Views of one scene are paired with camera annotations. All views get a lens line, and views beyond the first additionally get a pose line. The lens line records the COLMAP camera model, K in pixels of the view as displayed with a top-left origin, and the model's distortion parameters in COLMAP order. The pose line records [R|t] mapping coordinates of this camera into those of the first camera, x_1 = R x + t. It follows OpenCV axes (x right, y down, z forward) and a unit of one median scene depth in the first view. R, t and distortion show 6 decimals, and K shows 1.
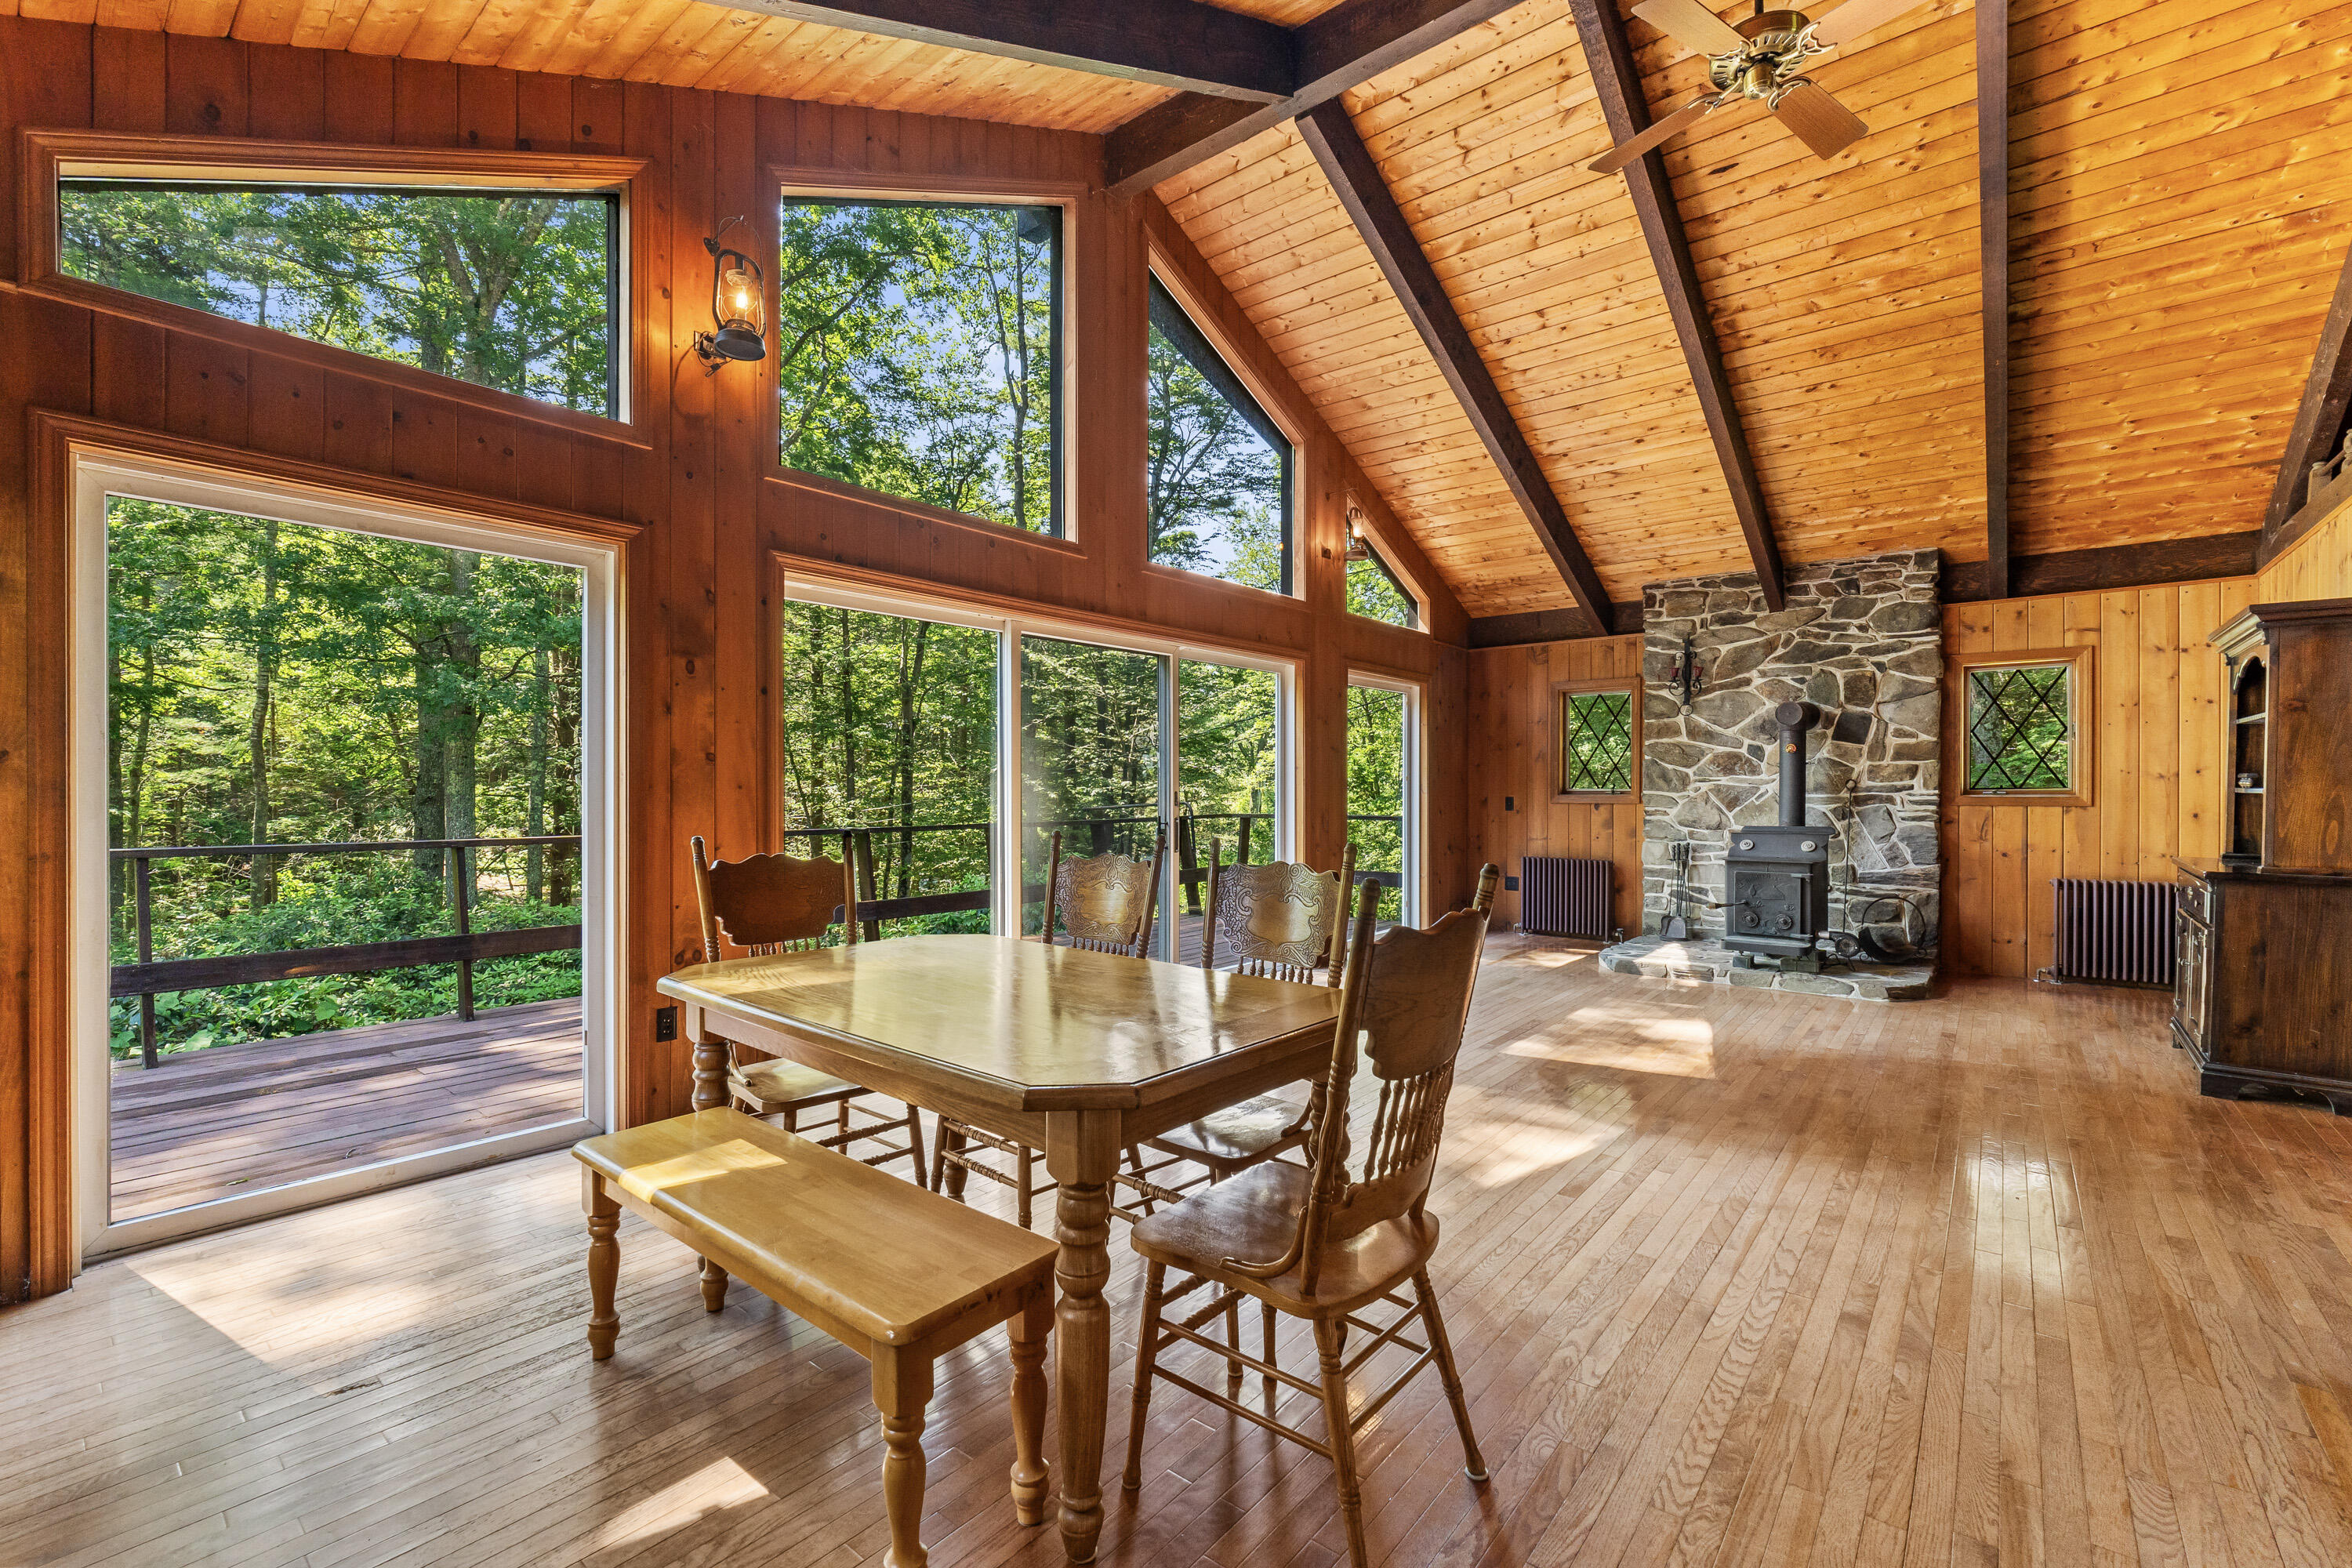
lens RADIAL K [[1016.9, 0, 1183.9], [0, 1016.9, 794.0], [0, 0, 1]] dist [-0.011031, 0.000057]
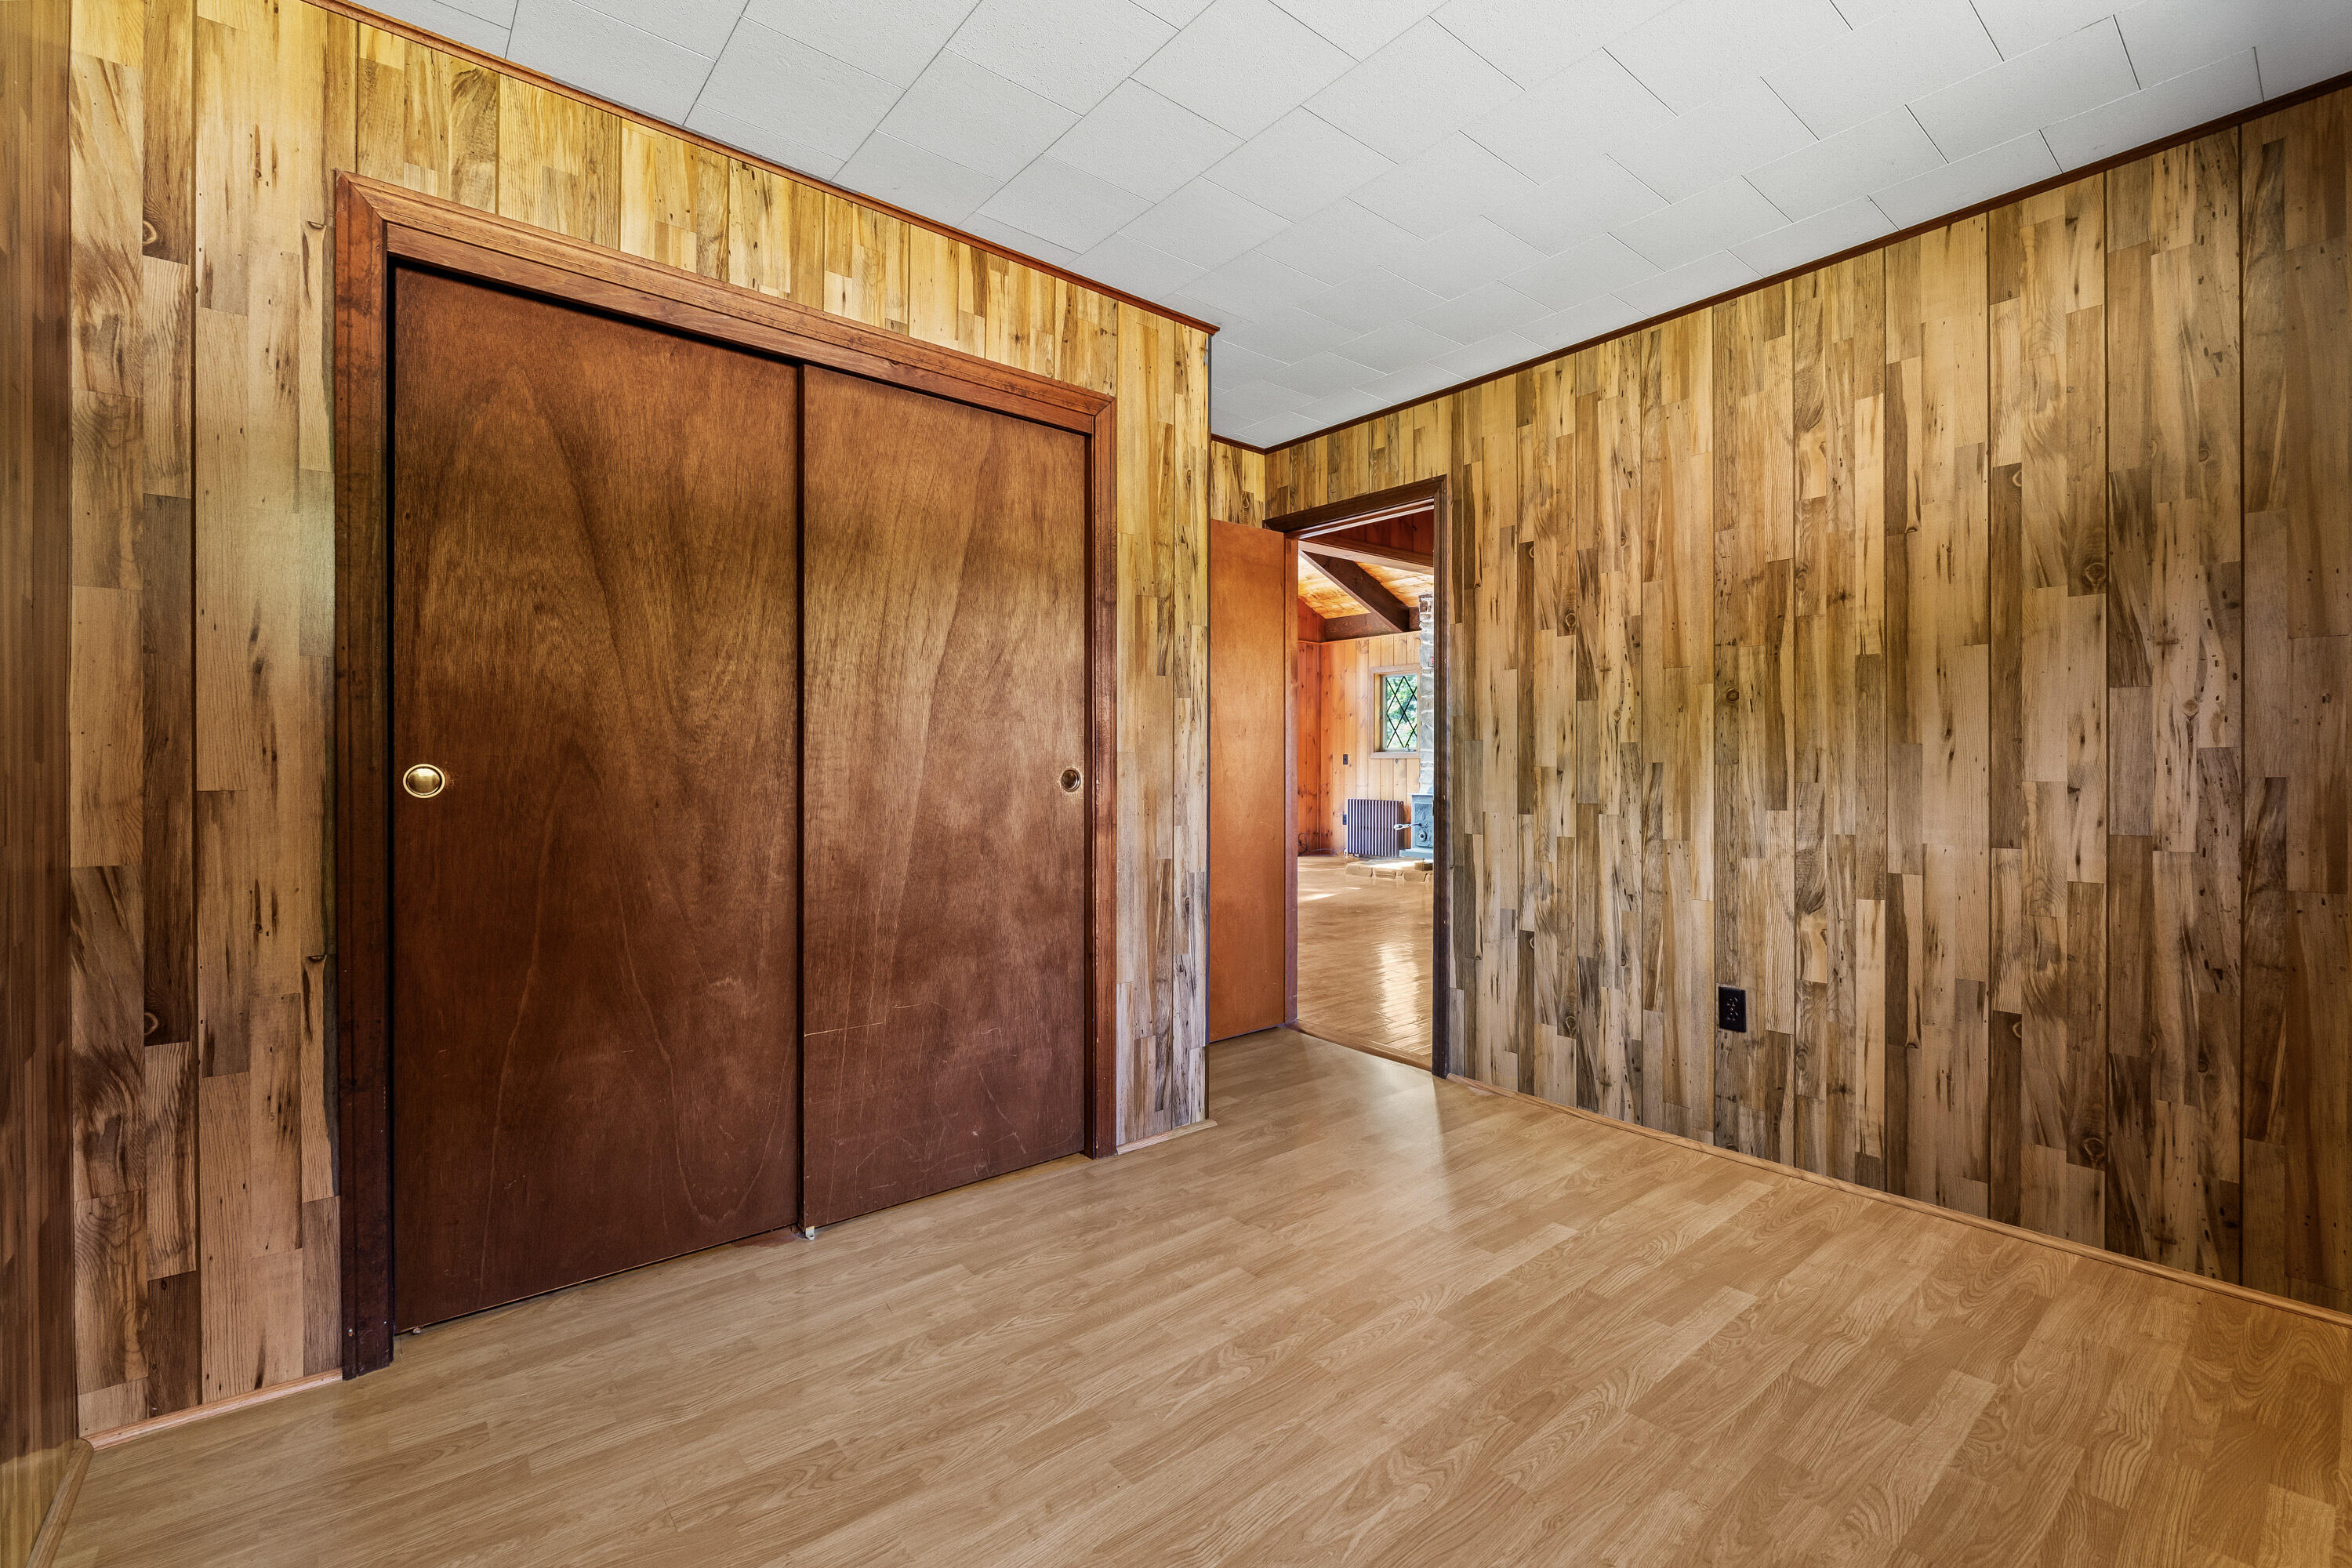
lens RADIAL K [[1016.9, 0, 1186.7], [0, 1016.9, 771.5], [0, 0, 1]] dist [-0.011031, 0.000057]
pose [[0.982297, -0.001009, -0.187329, 0.438261], [0.000446, 0.999995, -0.003044, 0.035563], [0.187331, 0.002906, 0.982292, -0.407915]]
